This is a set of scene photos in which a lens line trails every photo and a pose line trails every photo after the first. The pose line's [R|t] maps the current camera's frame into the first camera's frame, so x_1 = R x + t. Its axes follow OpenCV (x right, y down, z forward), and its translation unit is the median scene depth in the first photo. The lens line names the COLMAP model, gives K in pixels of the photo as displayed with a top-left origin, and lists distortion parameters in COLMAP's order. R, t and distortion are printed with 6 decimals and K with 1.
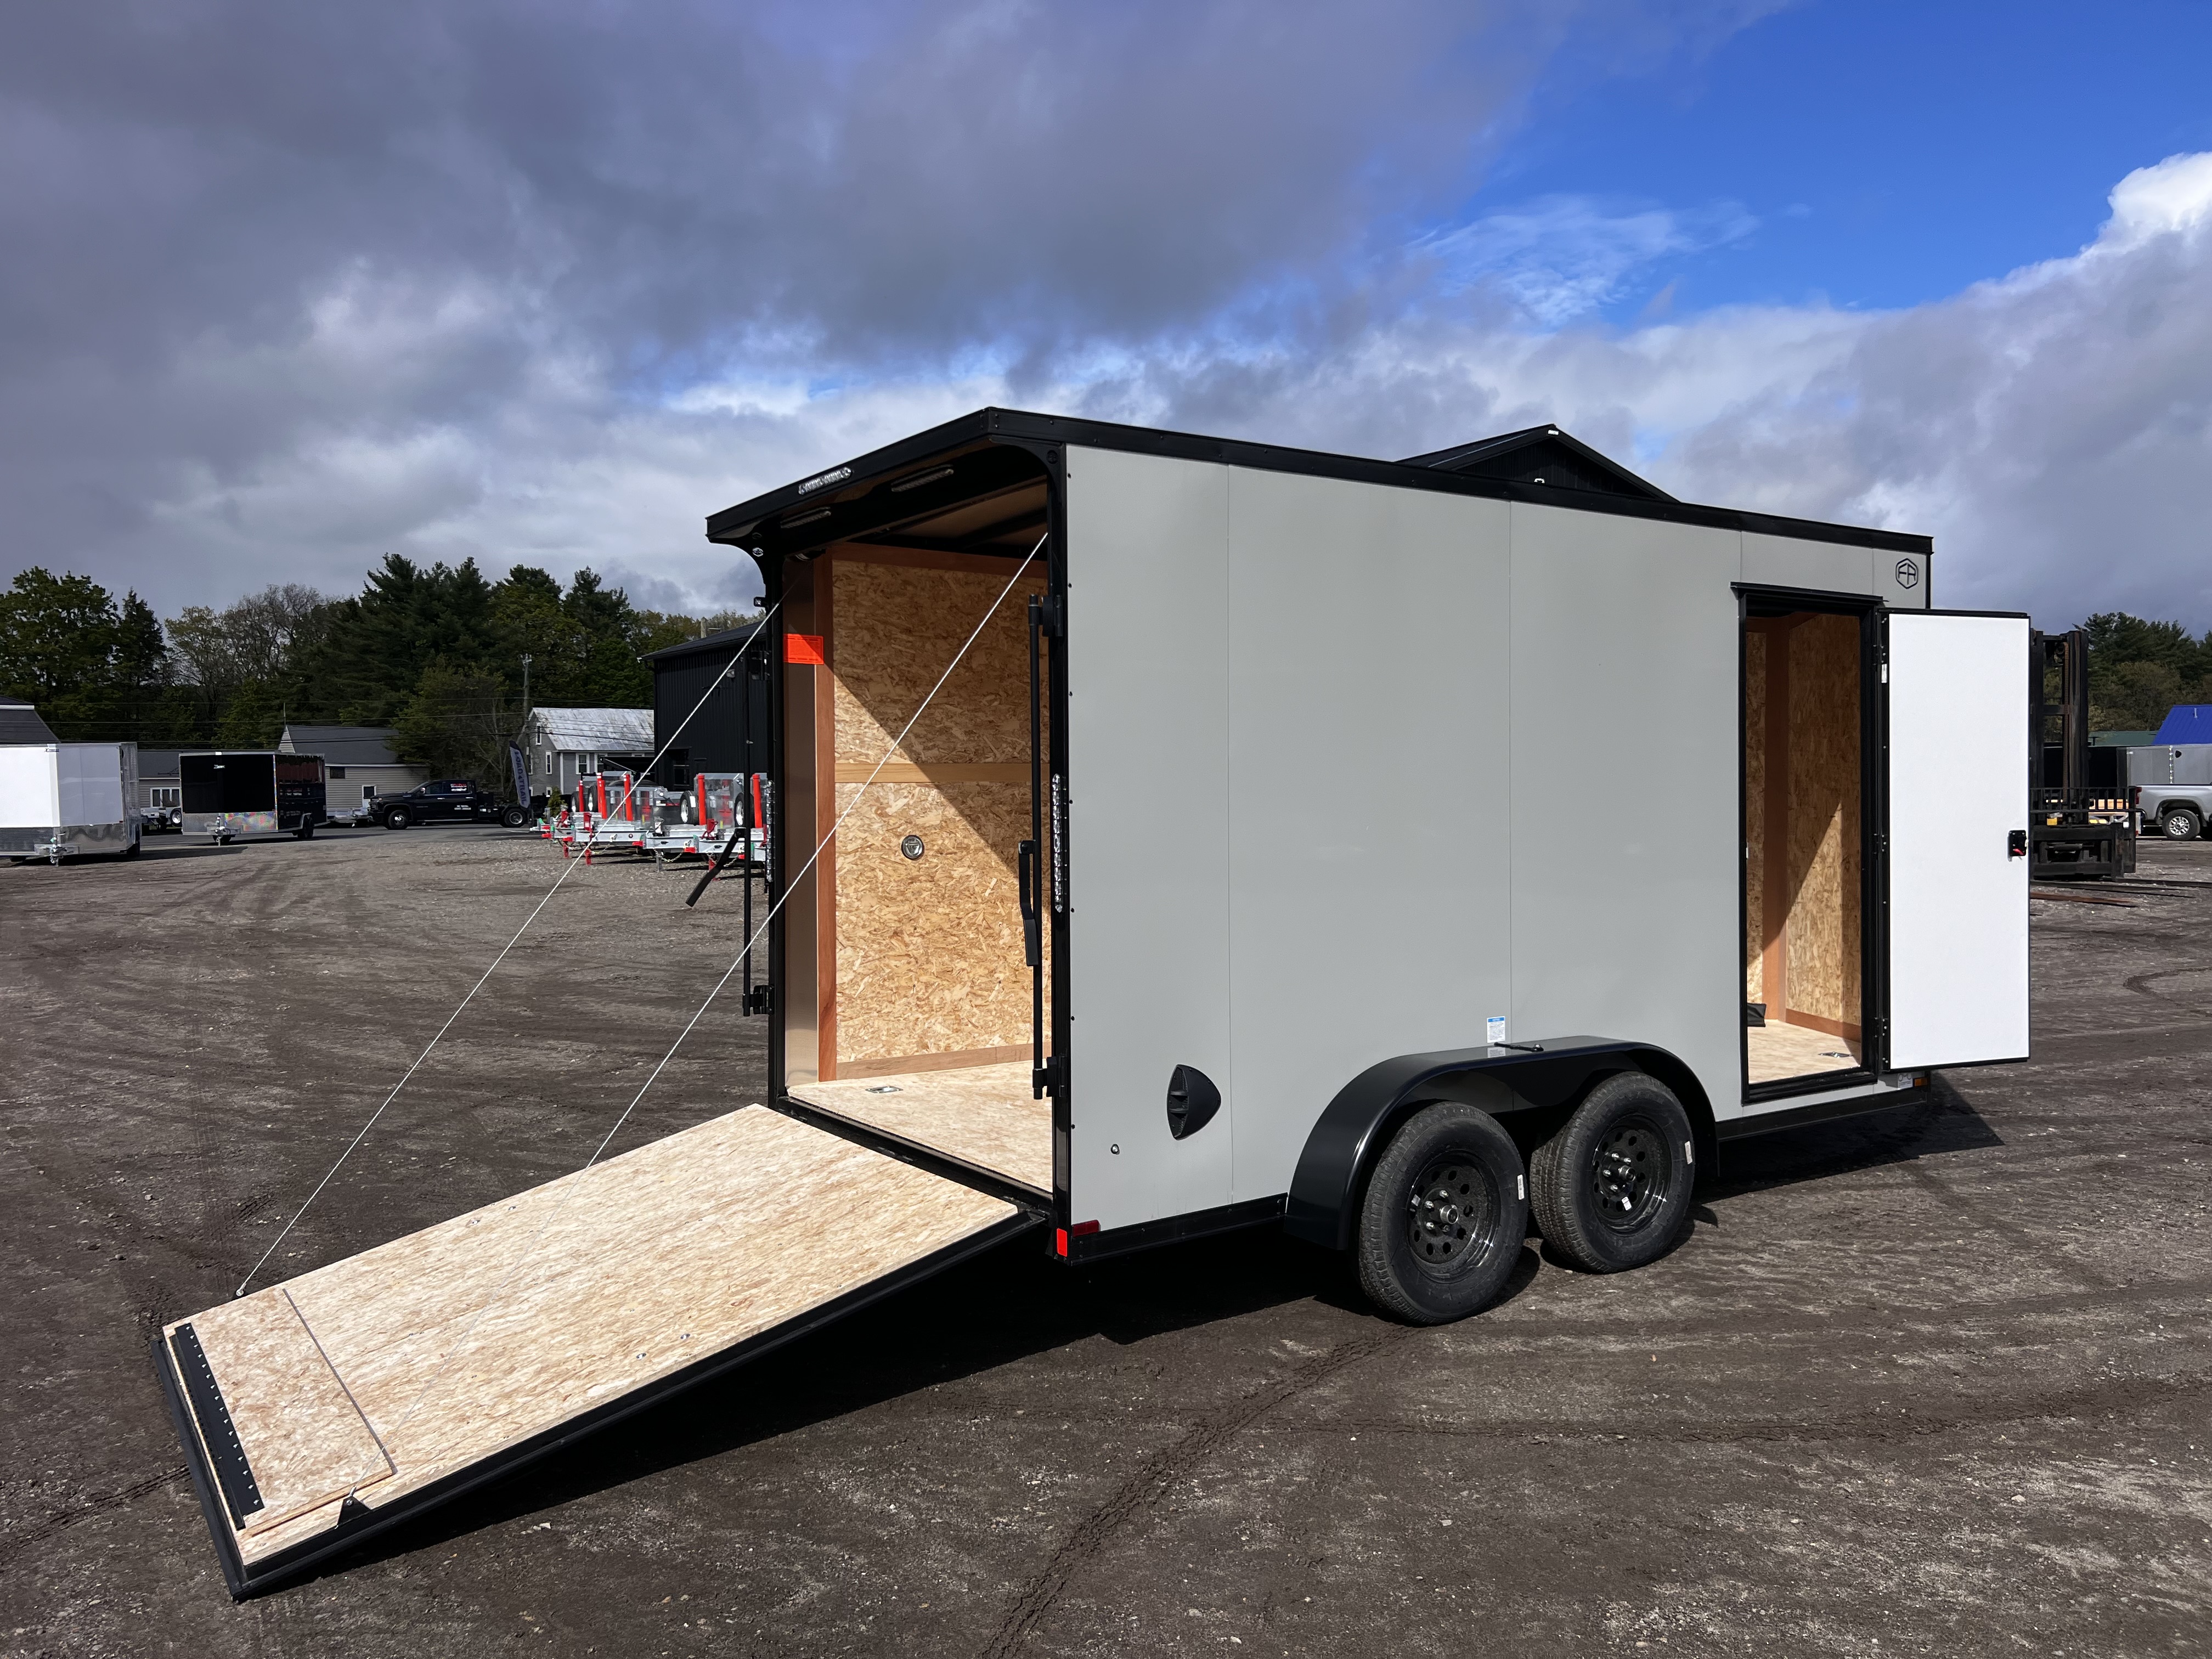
lens RADIAL K [[1681.1, 0, 1092.6], [0, 1681.1, 824.7], [0, 0, 1]] dist [0.004477, -0.003810]
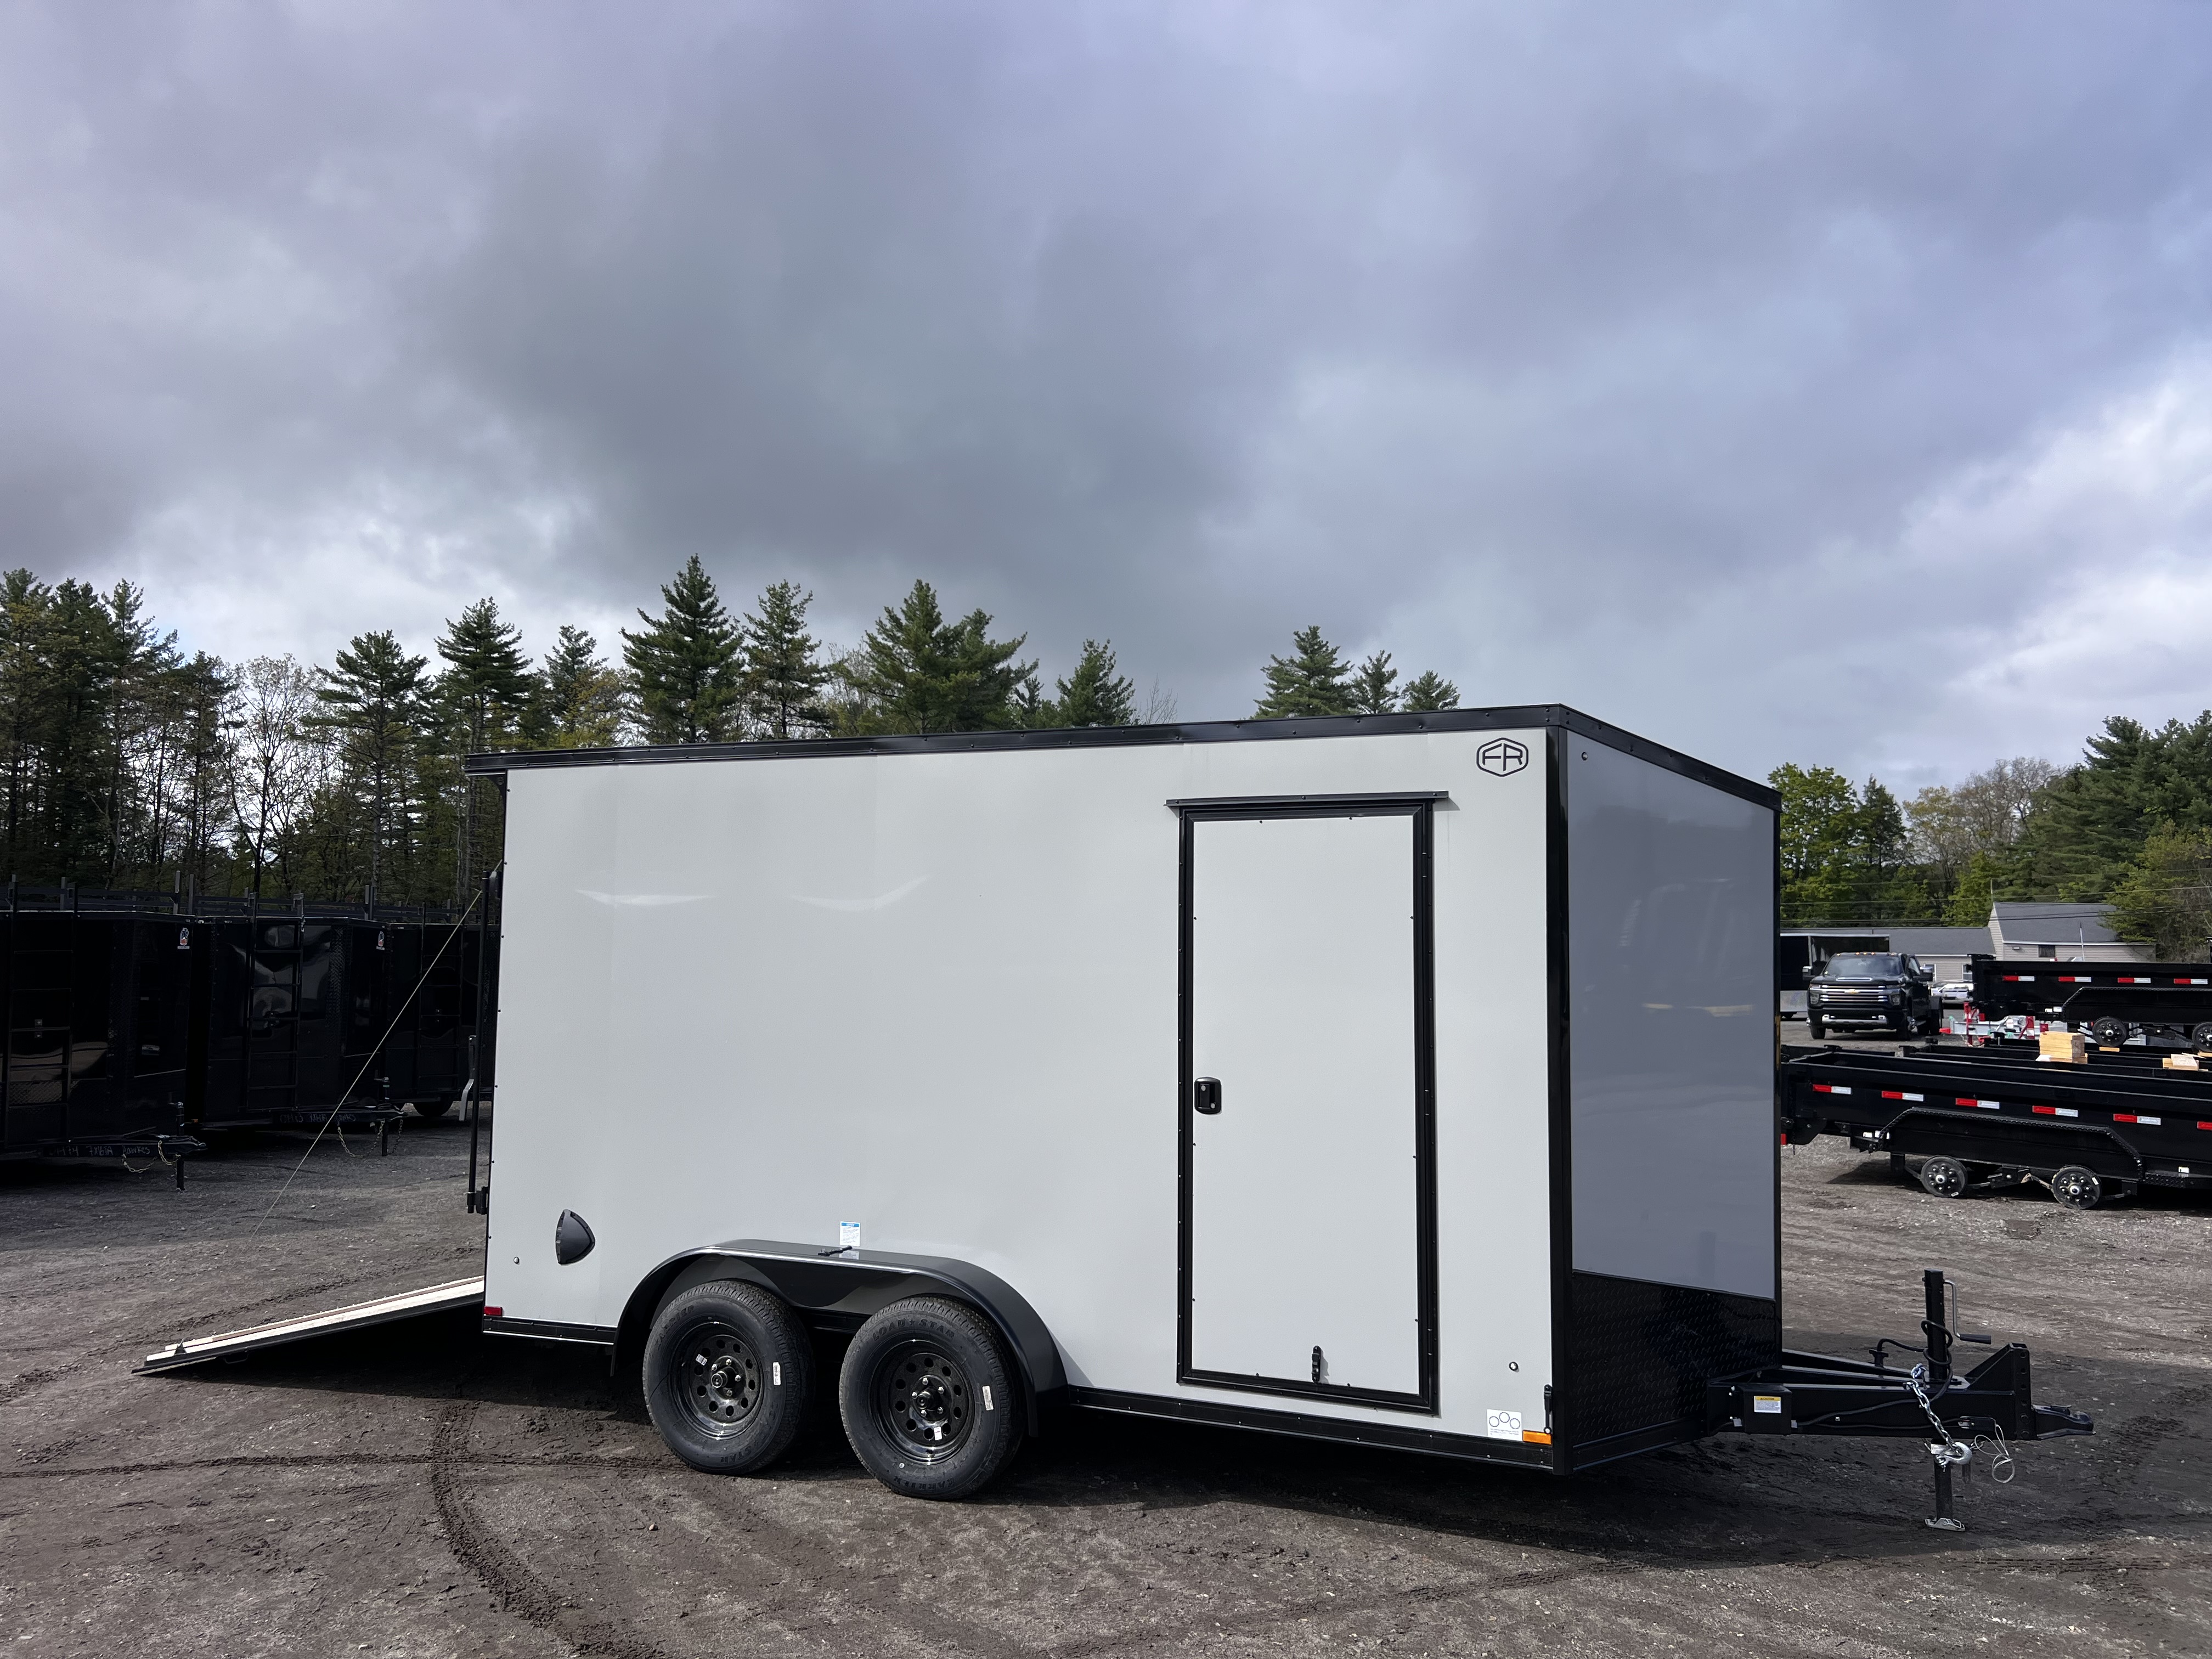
lens RADIAL K [[1681.1, 0, 1092.6], [0, 1681.1, 824.7], [0, 0, 1]] dist [0.004477, -0.003810]
pose [[0.549454, -0.056080, -0.833640, 1.022589], [-0.030802, 0.995707, -0.087284, -0.043970], [0.834956, 0.073636, 0.545368, 0.416960]]
